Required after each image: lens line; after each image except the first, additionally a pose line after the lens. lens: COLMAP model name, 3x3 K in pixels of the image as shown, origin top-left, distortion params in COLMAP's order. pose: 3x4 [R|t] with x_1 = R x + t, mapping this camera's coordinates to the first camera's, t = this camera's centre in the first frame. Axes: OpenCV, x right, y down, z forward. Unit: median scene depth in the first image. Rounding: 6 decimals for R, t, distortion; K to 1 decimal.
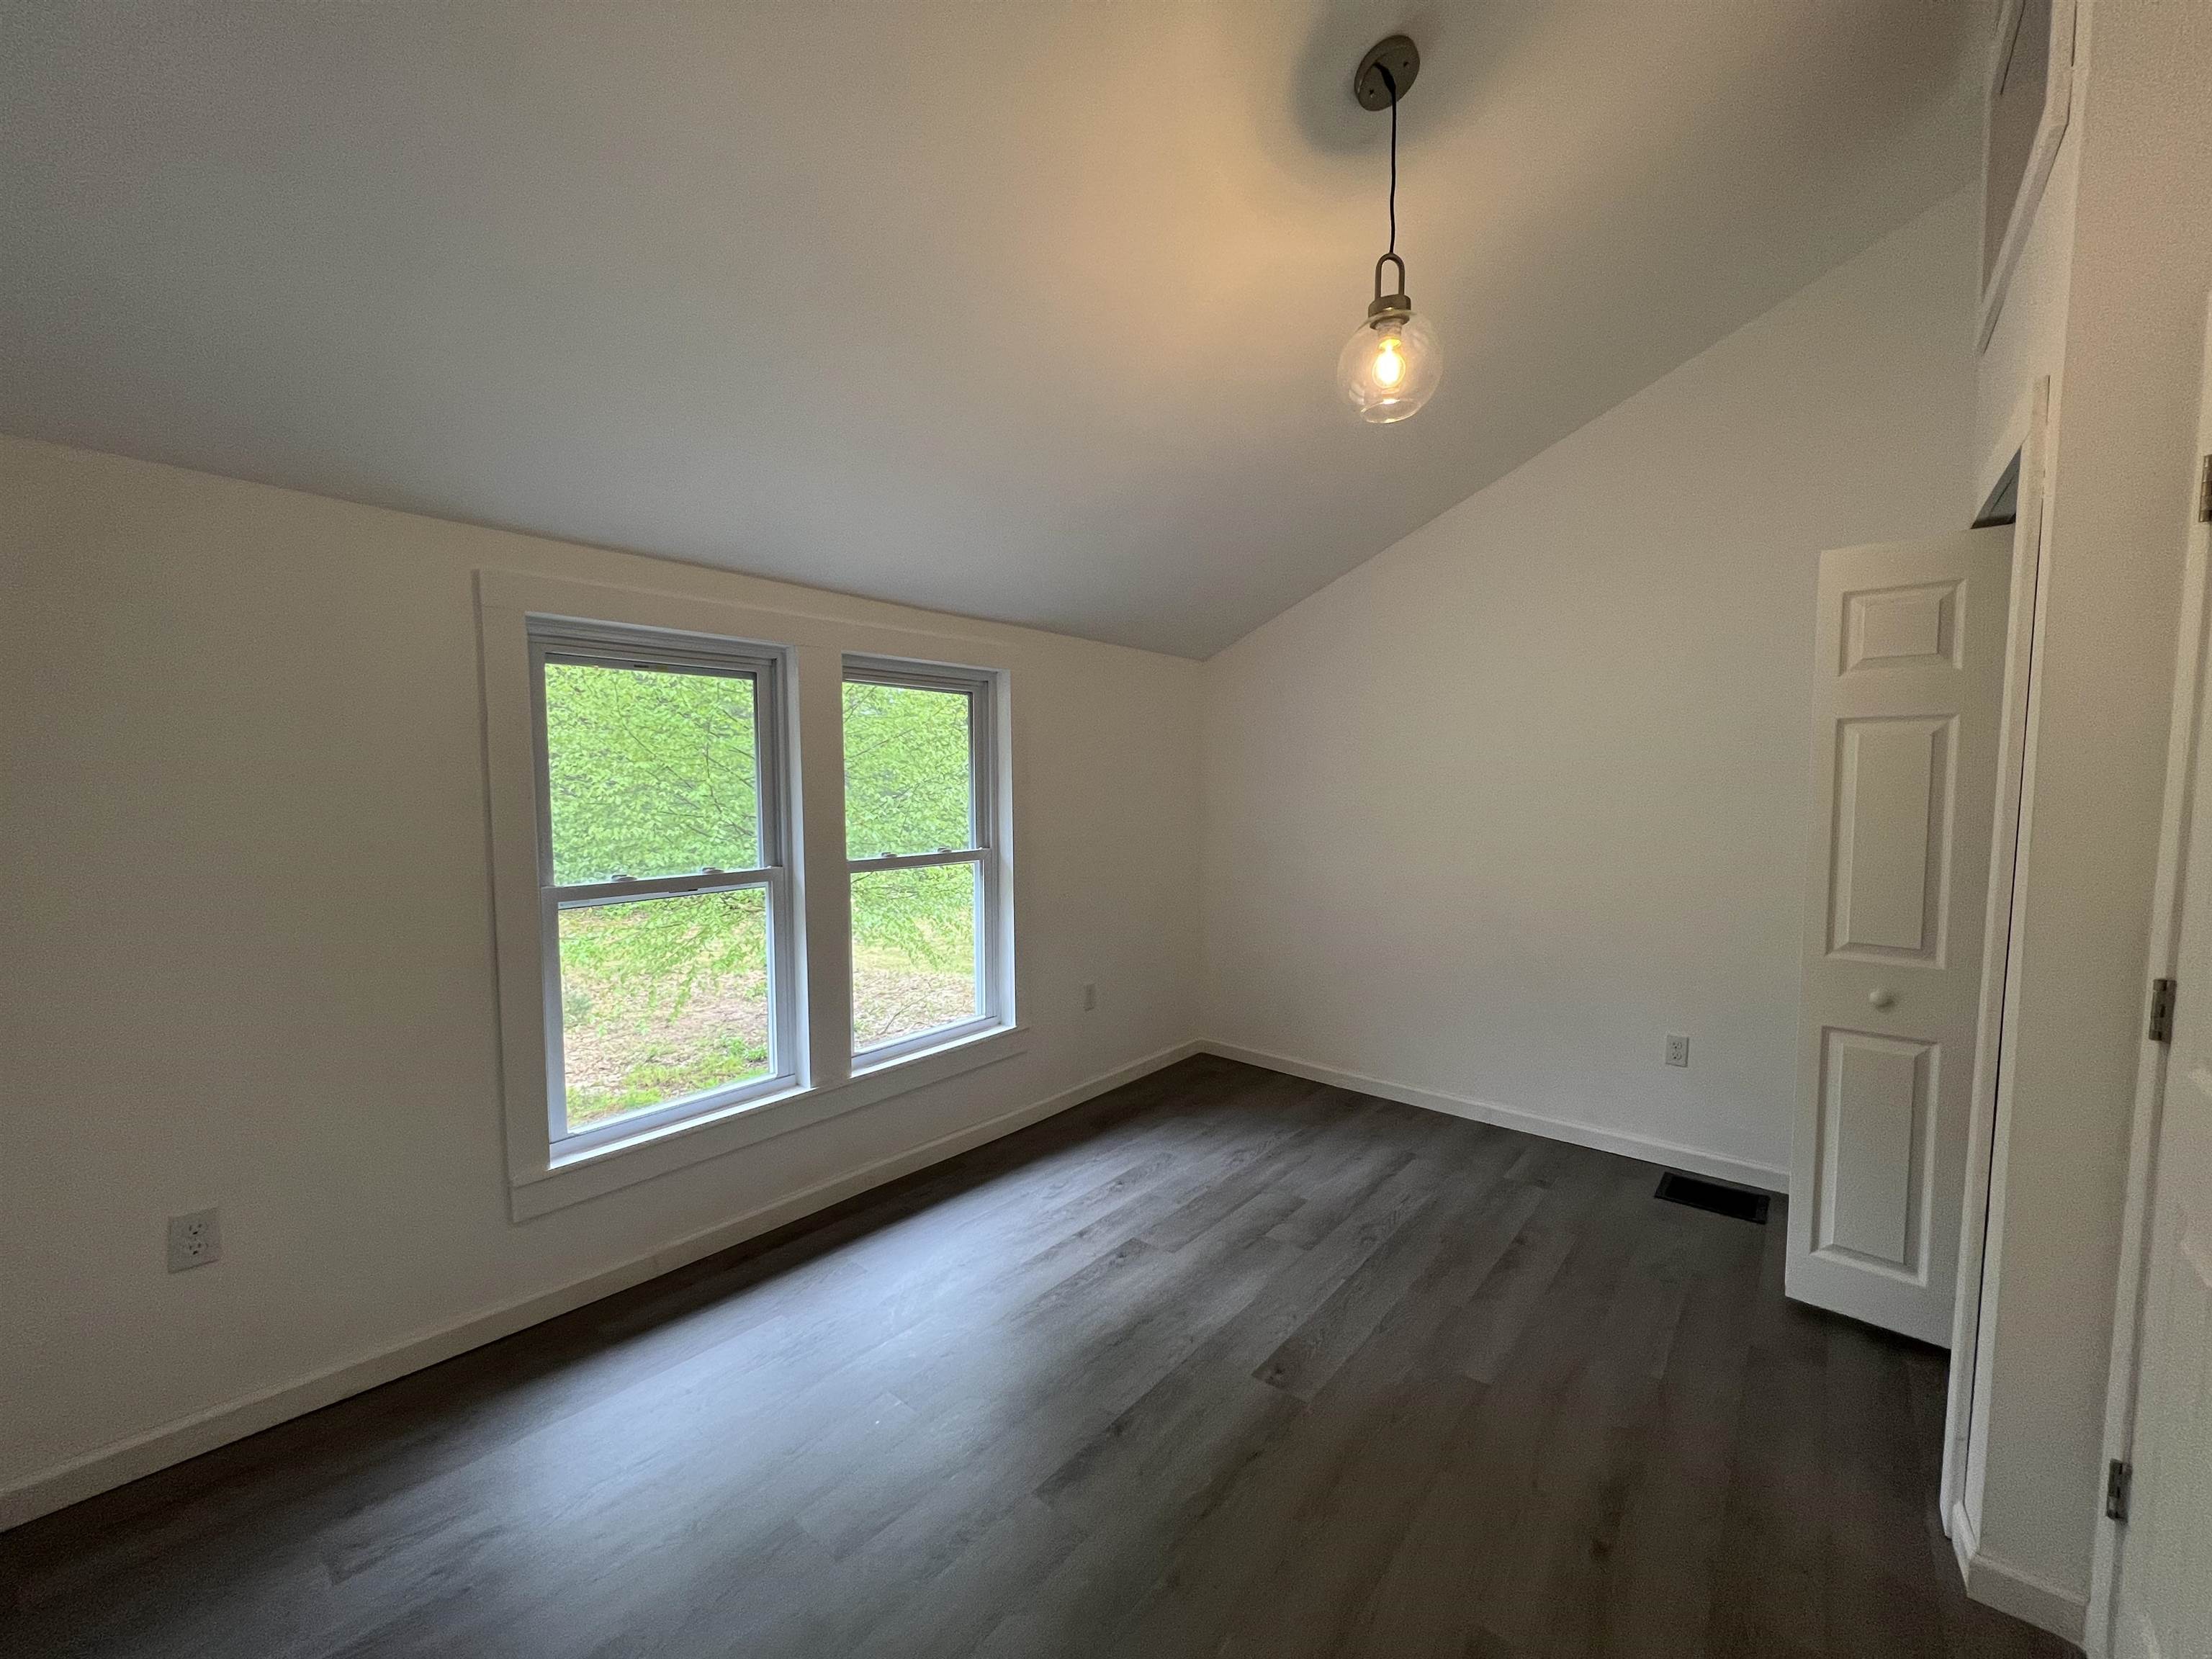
lens RADIAL K [[885.6, 0, 1103.4], [0, 885.6, 827.5], [0, 0, 1]] dist [0.001118, 0.000260]
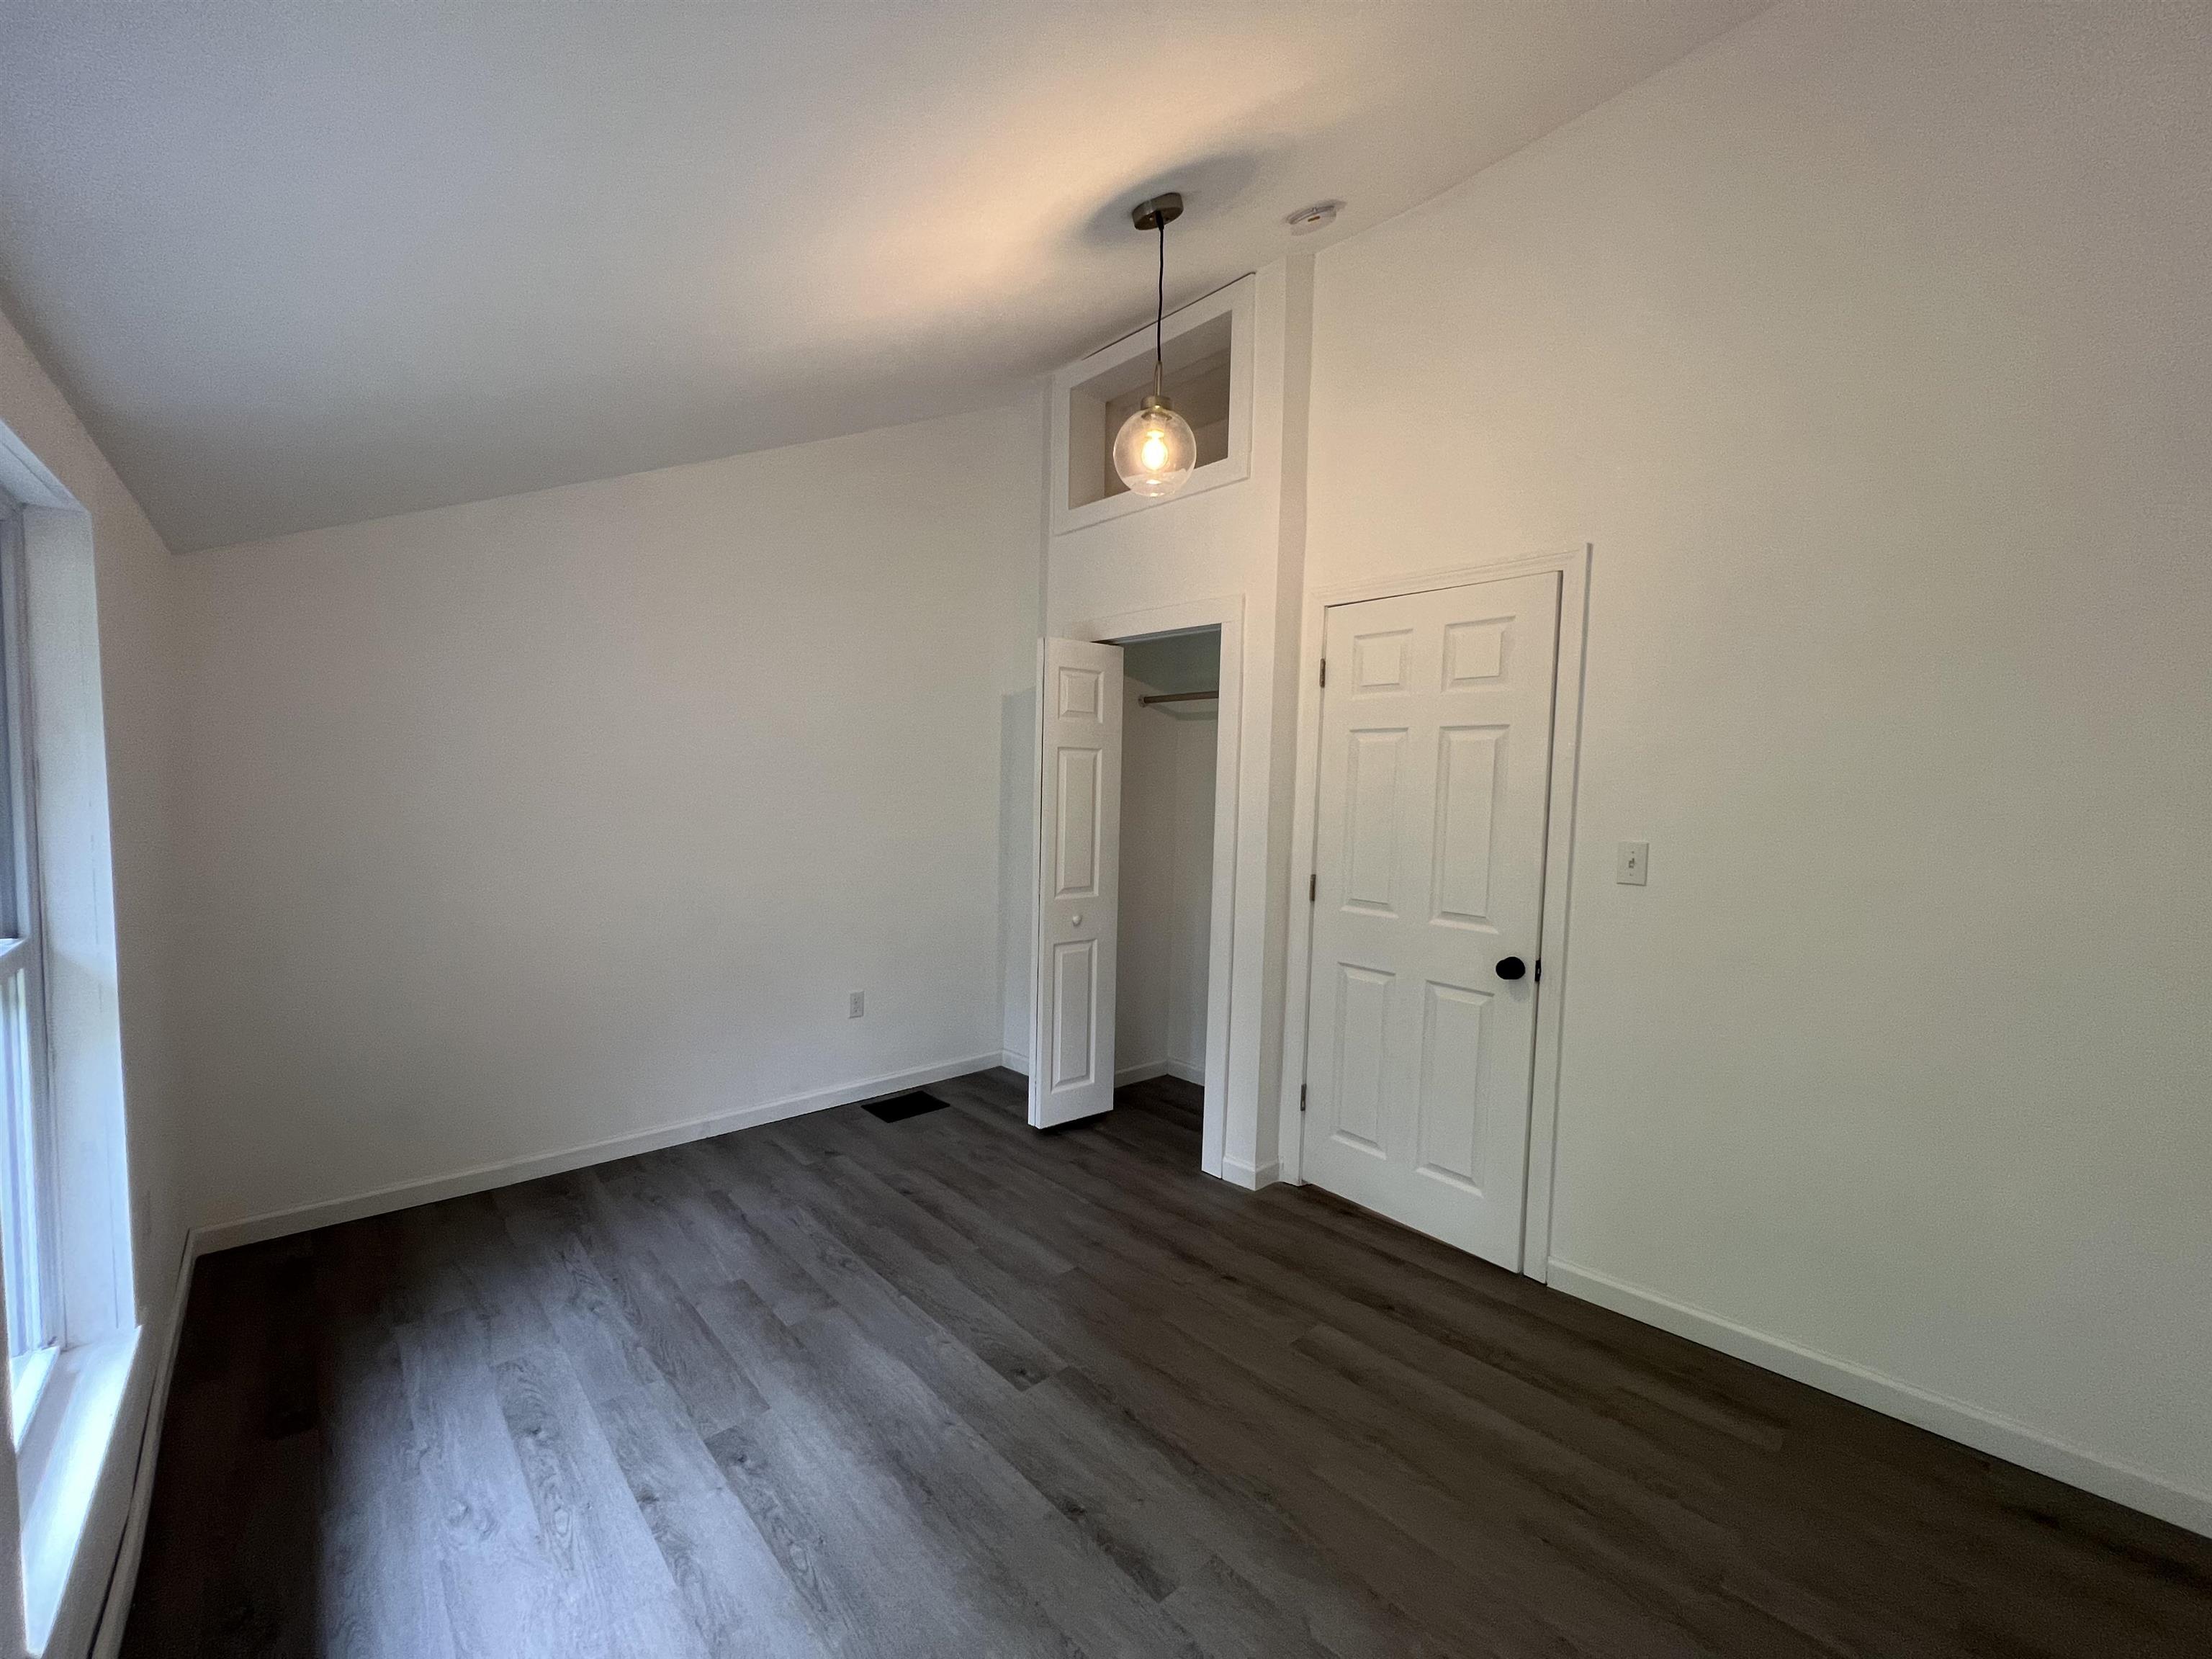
lens RADIAL K [[885.6, 0, 1103.4], [0, 885.6, 827.5], [0, 0, 1]] dist [0.001118, 0.000260]
pose [[0.142720, -0.047273, 0.988633, -0.599063], [0.034516, 0.998489, 0.042762, -0.037395], [-0.989161, 0.028020, 0.144136, 0.587659]]
